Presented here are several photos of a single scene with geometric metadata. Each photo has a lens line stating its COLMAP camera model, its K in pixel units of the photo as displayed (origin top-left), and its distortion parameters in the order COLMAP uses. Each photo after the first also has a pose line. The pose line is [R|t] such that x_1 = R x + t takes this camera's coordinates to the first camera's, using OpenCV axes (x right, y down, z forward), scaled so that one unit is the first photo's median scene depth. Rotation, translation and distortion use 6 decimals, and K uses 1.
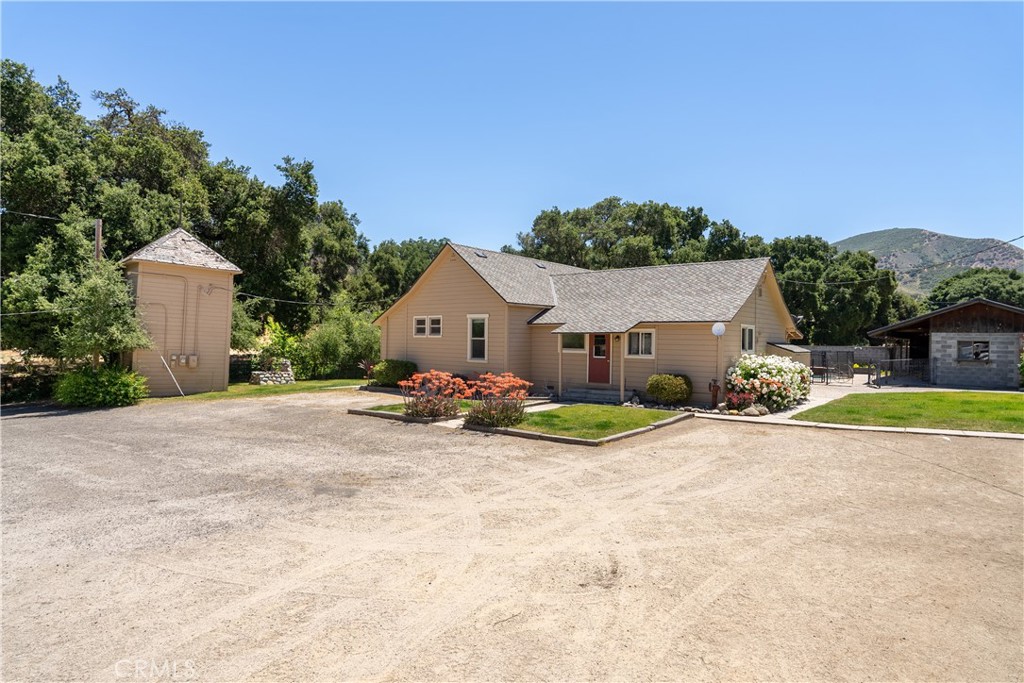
lens RADIAL K [[602.6, 0, 512.0], [0, 602.6, 341.5], [0, 0, 1]] dist [-0.003695, -0.000629]
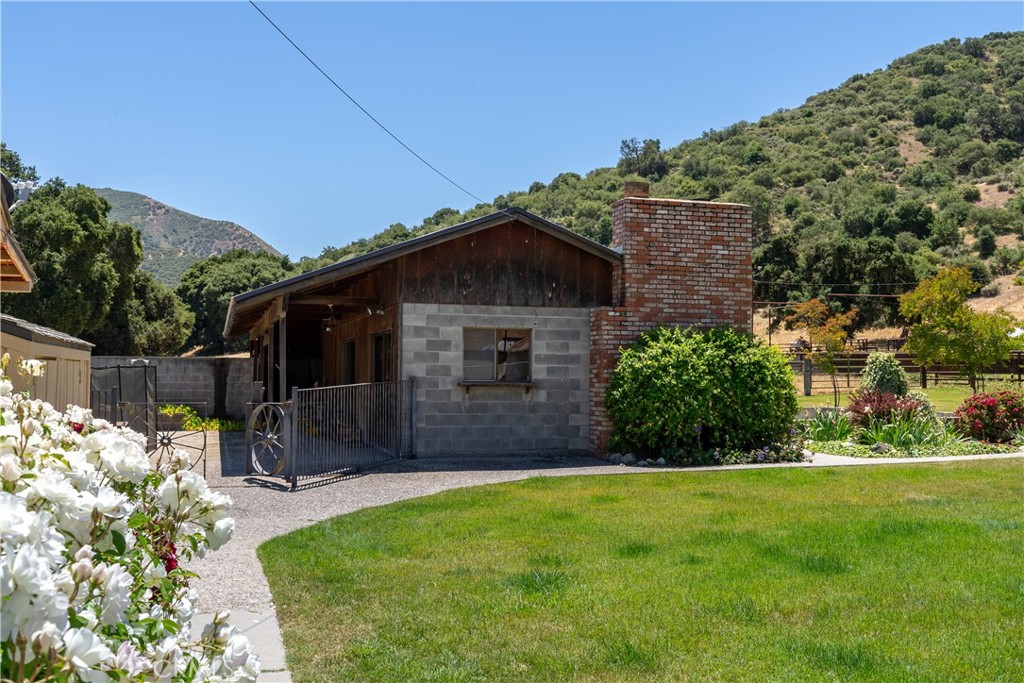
lens RADIAL K [[924.0, 0, 512.0], [0, 924.0, 341.5], [0, 0, 1]] dist [-0.004981, -0.009319]
pose [[0.541007, 0.020383, 0.840771, 0.302953], [0.005785, 0.999592, -0.027955, 0.021608], [-0.840998, 0.019987, 0.540669, 0.680334]]
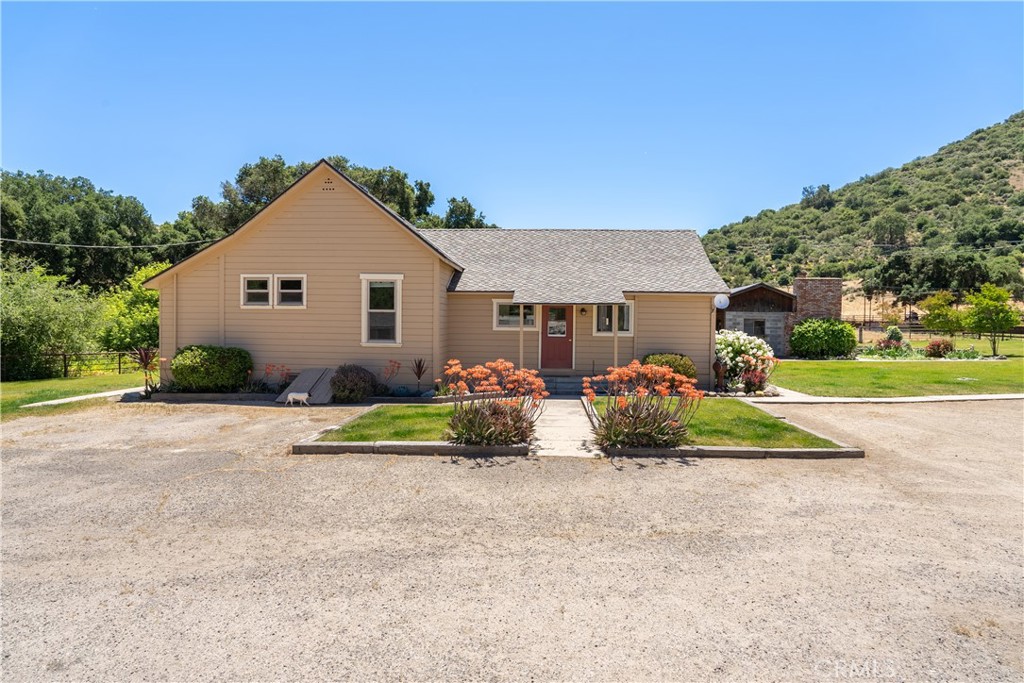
lens RADIAL K [[579.4, 0, 512.0], [0, 579.4, 341.5], [0, 0, 1]] dist [-0.017963, 0.001549]
pose [[0.795183, -0.018710, 0.606081, -0.305783], [0.001648, 0.999587, 0.028696, 0.010208], [-0.606368, -0.021820, 0.794885, 0.370399]]
